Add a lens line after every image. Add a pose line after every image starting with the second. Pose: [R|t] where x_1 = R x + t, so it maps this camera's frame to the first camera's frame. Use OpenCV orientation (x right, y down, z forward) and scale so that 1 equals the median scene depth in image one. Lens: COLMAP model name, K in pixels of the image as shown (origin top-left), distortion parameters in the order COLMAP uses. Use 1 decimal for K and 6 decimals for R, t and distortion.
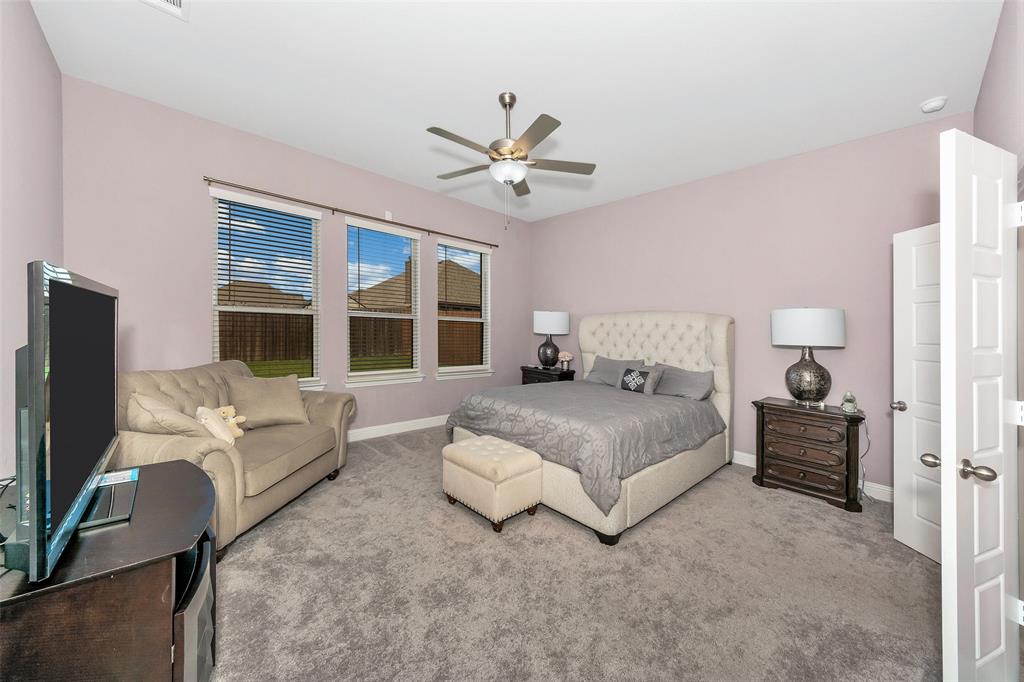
lens RADIAL K [[363.2, 0, 514.7], [0, 363.2, 353.6], [0, 0, 1]] dist [0.000349, -0.000067]
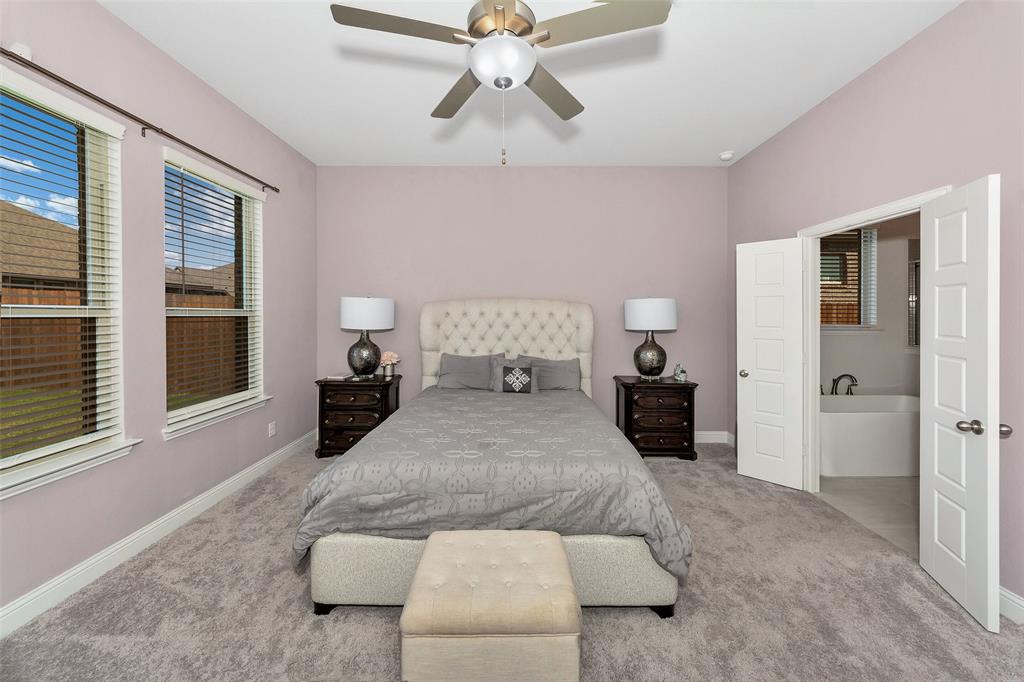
lens RADIAL K [[363.9, 0, 507.4], [0, 363.9, 319.2], [0, 0, 1]] dist [-0.000856, -0.000242]
pose [[0.695323, -0.043694, 0.717368, -0.293380], [0.072389, 0.997332, -0.009417, -0.062005], [-0.715043, 0.058477, 0.696631, 0.410743]]
